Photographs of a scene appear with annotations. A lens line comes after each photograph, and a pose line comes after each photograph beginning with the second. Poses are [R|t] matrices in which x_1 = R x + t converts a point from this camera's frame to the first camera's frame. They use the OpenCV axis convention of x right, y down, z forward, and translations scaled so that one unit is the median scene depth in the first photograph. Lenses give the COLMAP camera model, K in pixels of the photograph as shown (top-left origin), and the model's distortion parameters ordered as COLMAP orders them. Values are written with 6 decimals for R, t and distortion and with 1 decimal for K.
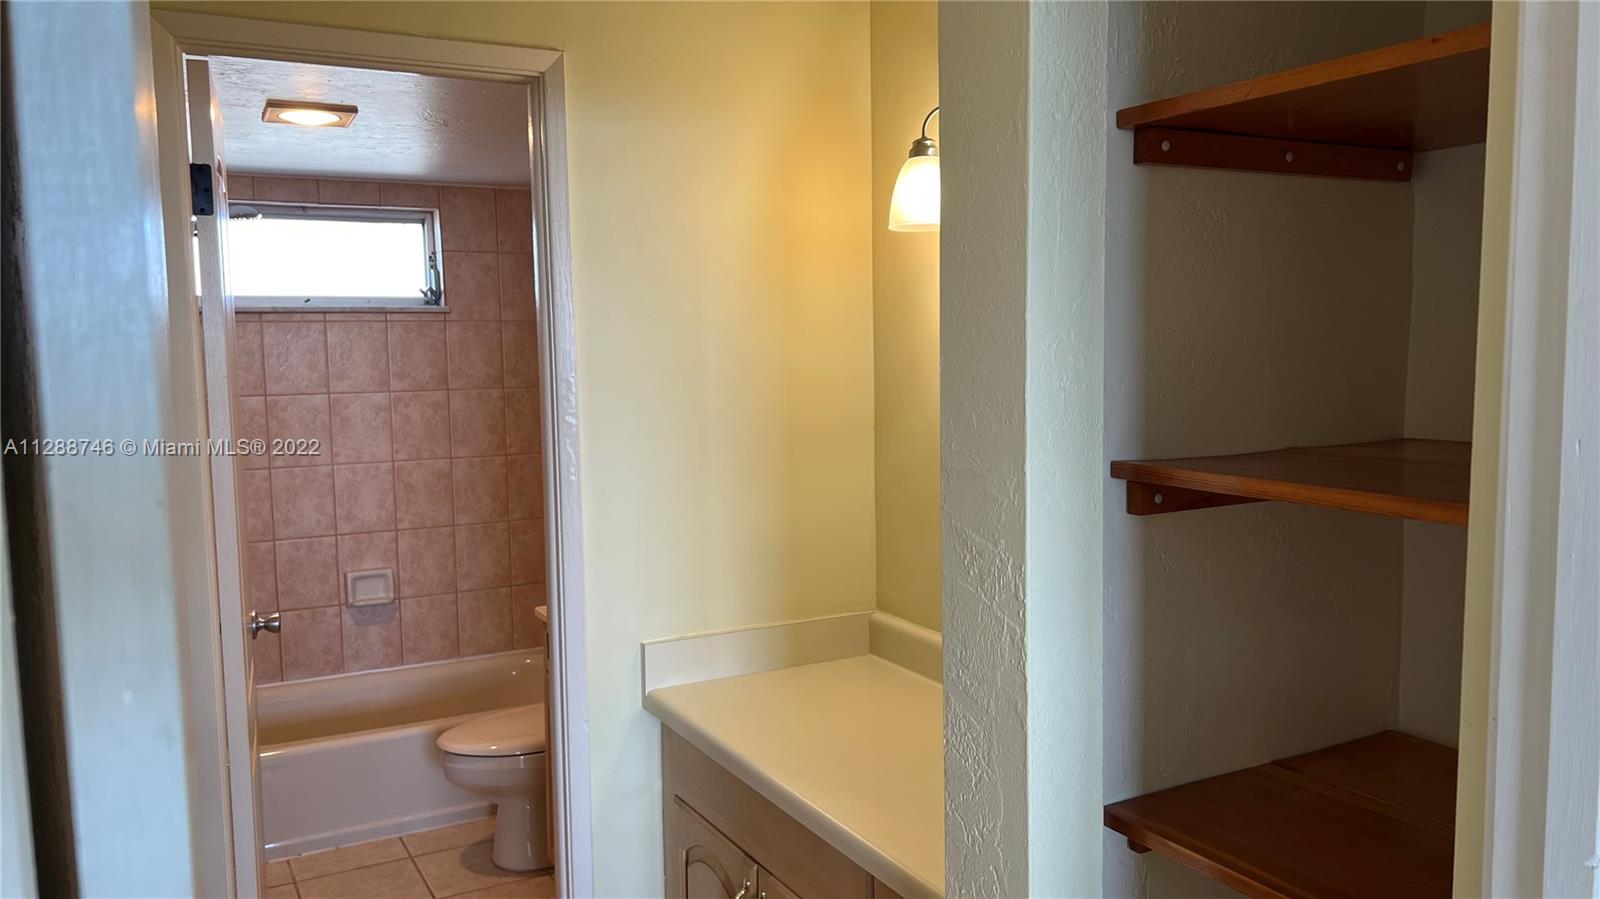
lens RADIAL K [[1206.5, 0, 803.9], [0, 1206.5, 450.5], [0, 0, 1]] dist [0.006573, 0.000316]
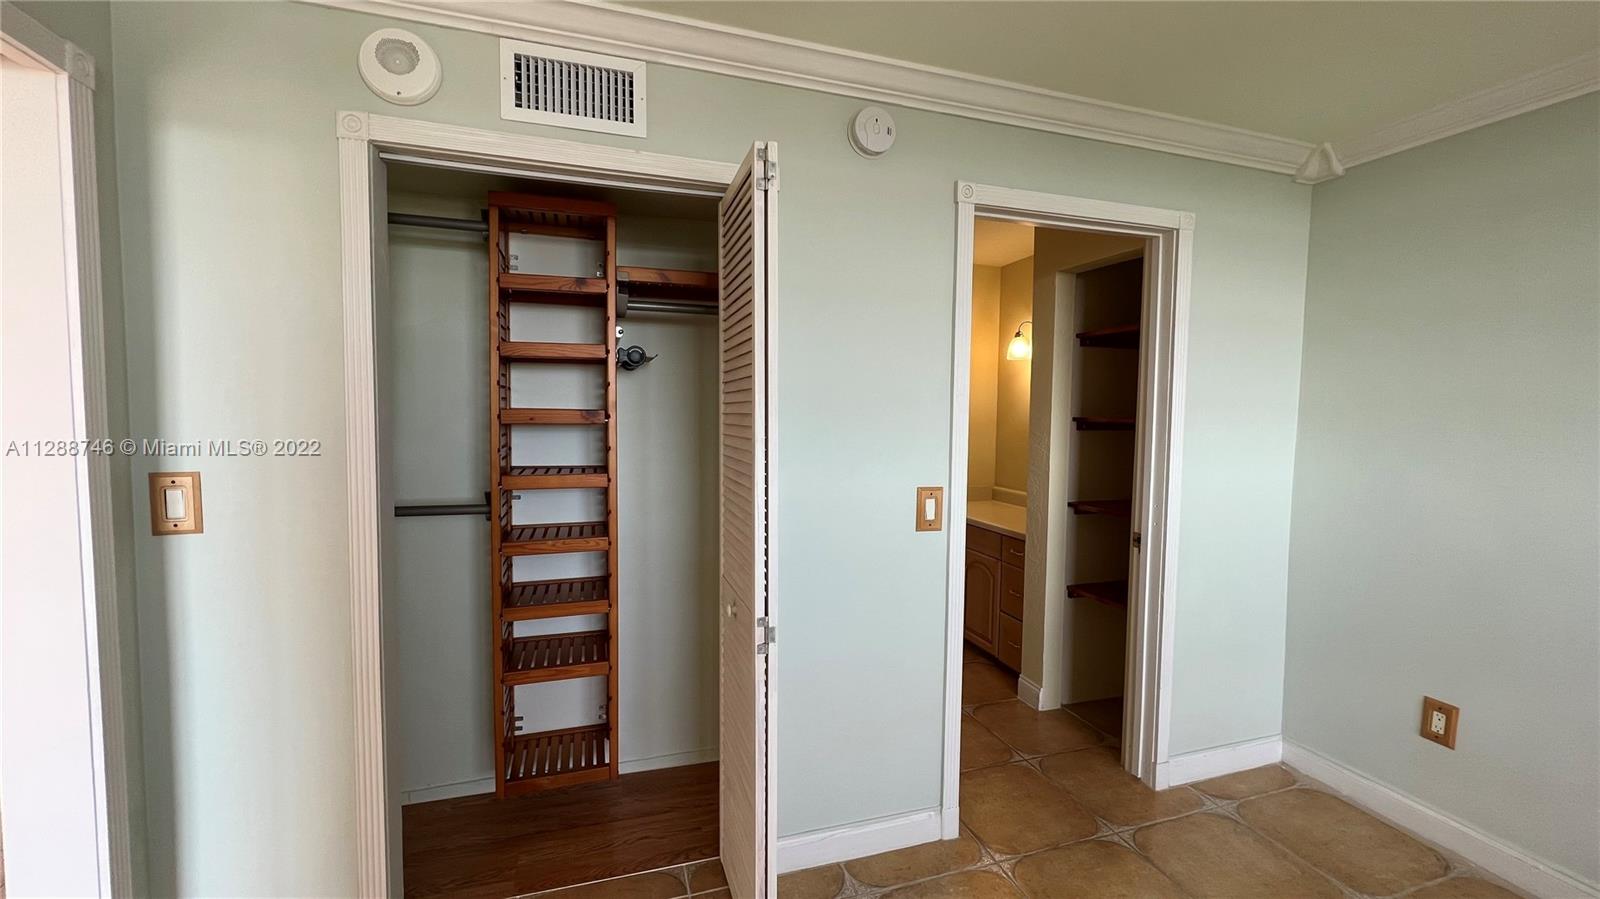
lens RADIAL K [[655.1, 0, 802.8], [0, 655.1, 452.1], [0, 0, 1]] dist [-0.000947, -0.000025]
pose [[0.984080, 0.040224, -0.173116, -0.229116], [-0.046185, 0.998466, -0.030542, 0.210740], [0.171622, 0.038051, 0.984428, -1.195781]]
